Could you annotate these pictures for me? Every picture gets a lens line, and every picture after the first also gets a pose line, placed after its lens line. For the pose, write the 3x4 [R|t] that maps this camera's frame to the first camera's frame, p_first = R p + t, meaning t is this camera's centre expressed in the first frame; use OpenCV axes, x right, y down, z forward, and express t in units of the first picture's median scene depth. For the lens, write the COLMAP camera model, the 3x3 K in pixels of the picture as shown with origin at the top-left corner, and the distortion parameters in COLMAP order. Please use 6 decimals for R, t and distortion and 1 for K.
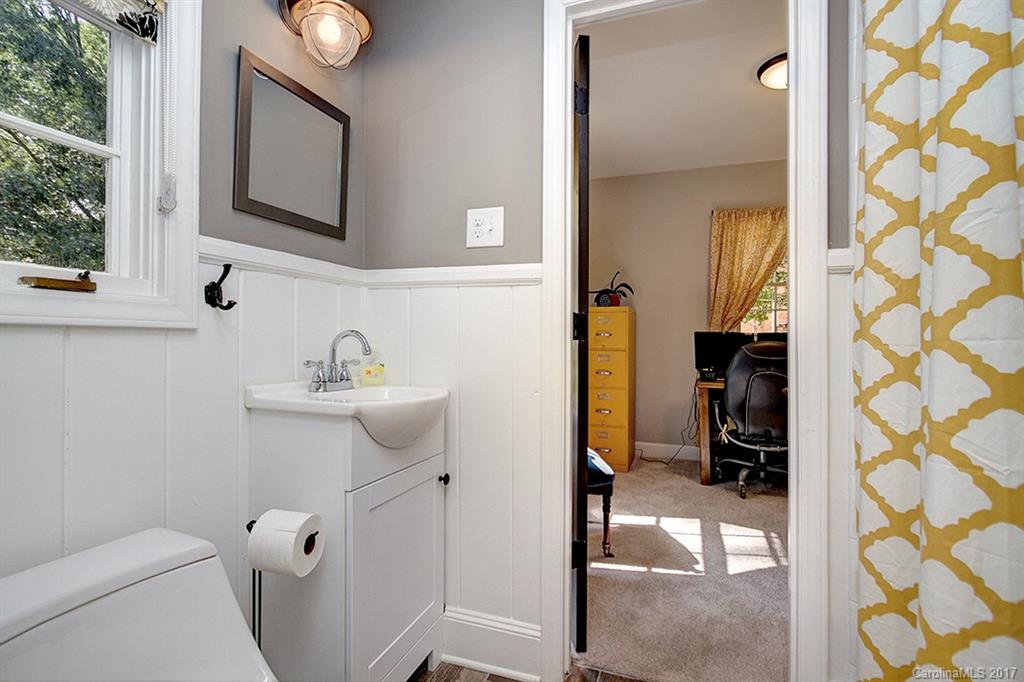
lens RADIAL K [[486.2, 0, 513.1], [0, 486.2, 335.7], [0, 0, 1]] dist [-0.001046, 0.000290]
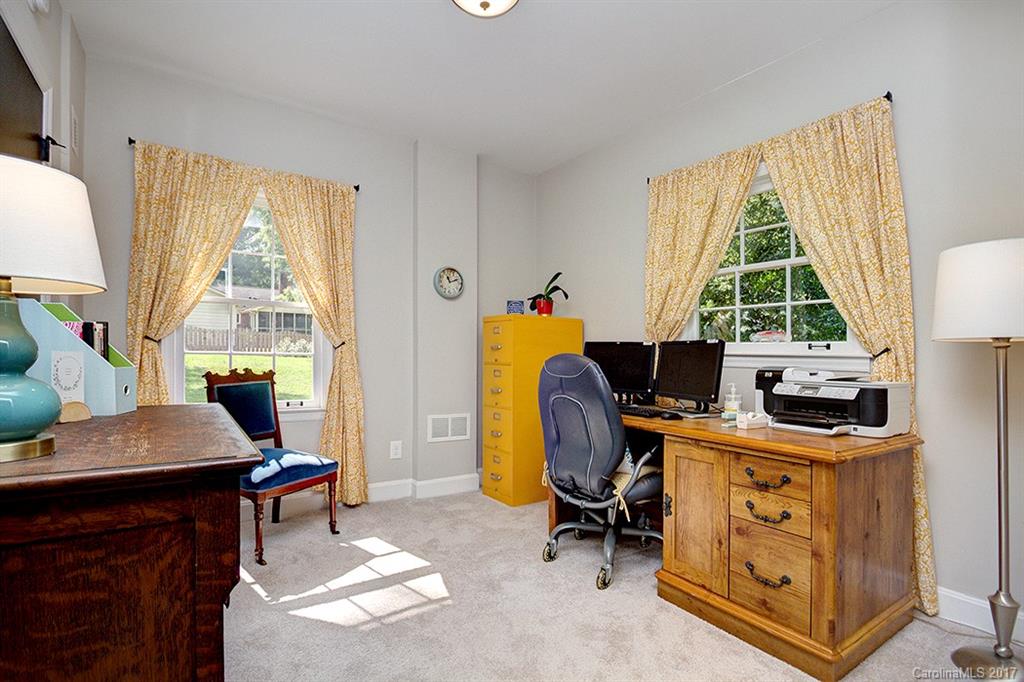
lens RADIAL K [[495.9, 0, 510.4], [0, 495.9, 346.8], [0, 0, 1]] dist [-0.001024, -0.000005]
pose [[0.803393, -0.008230, -0.595392, 1.046390], [0.004264, 0.999958, -0.008069, 0.008557], [0.595434, 0.003944, 0.803395, 0.404280]]
